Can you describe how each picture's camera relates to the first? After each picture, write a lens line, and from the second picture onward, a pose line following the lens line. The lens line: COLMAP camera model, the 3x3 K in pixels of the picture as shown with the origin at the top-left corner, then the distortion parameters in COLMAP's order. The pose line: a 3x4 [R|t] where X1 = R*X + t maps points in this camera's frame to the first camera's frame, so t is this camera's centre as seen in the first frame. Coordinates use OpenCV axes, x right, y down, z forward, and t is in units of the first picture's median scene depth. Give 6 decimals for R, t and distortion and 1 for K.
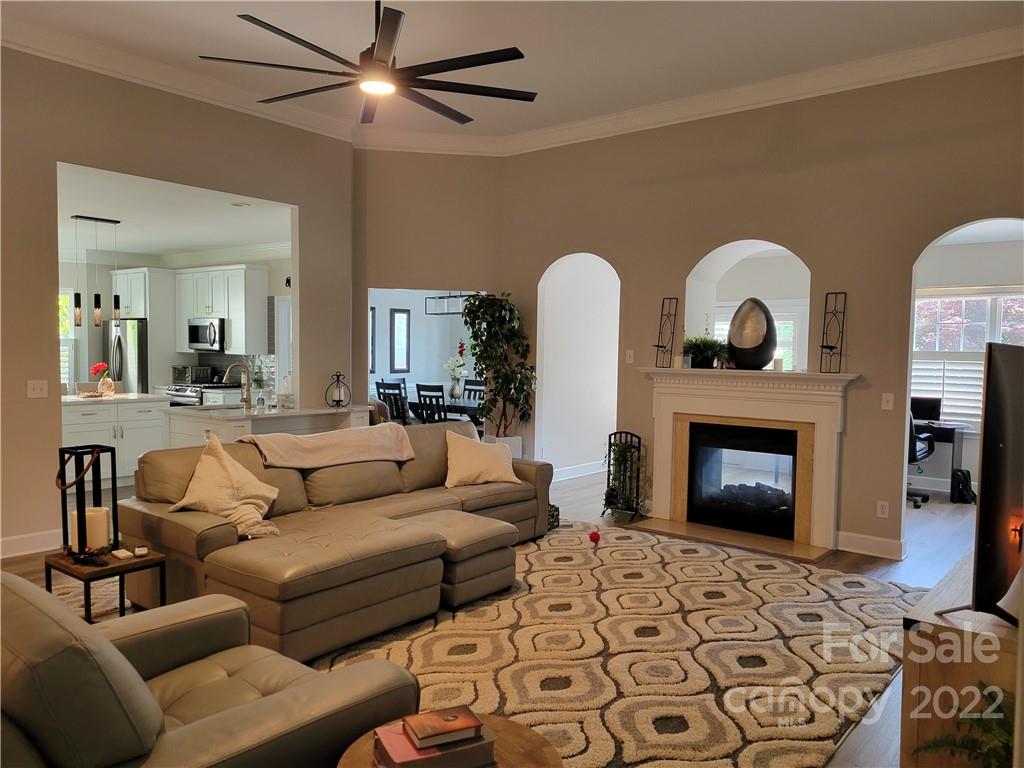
lens RADIAL K [[771.9, 0, 530.4], [0, 771.9, 387.3], [0, 0, 1]] dist [0.071713, -0.001092]
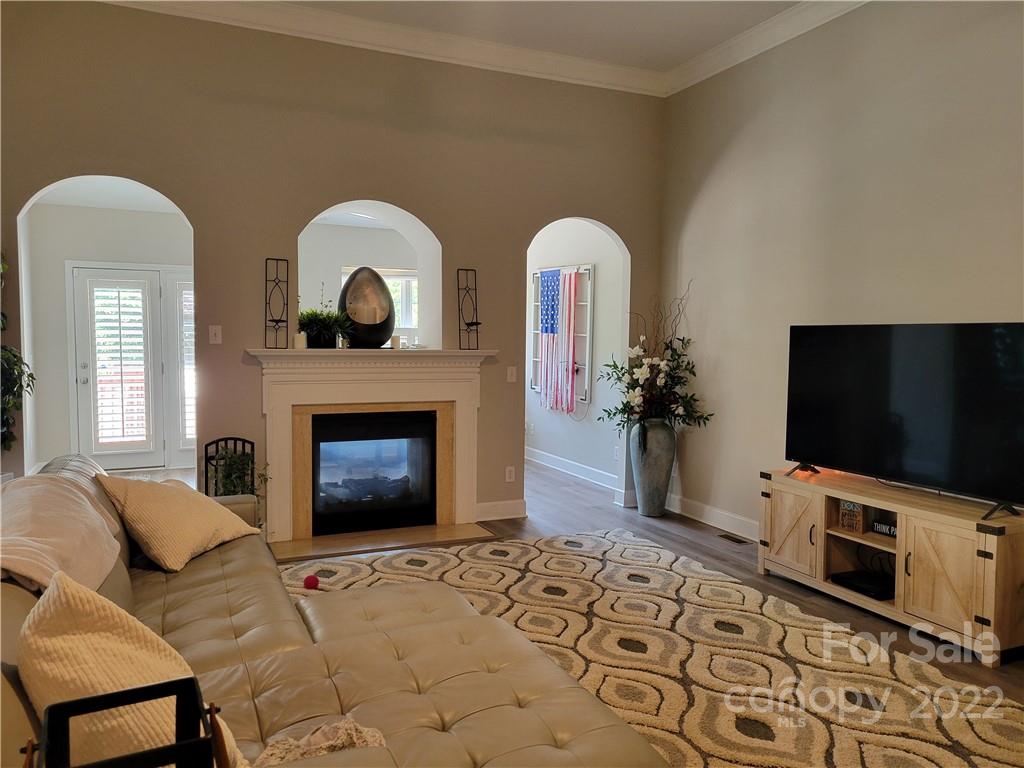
lens RADIAL K [[771.9, 0, 530.4], [0, 771.9, 387.3], [0, 0, 1]] dist [0.071713, -0.001092]
pose [[0.445723, -0.074397, 0.892074, -0.440693], [0.038427, 0.997212, 0.063965, -0.028641], [-0.894346, 0.005769, 0.447339, 0.454389]]
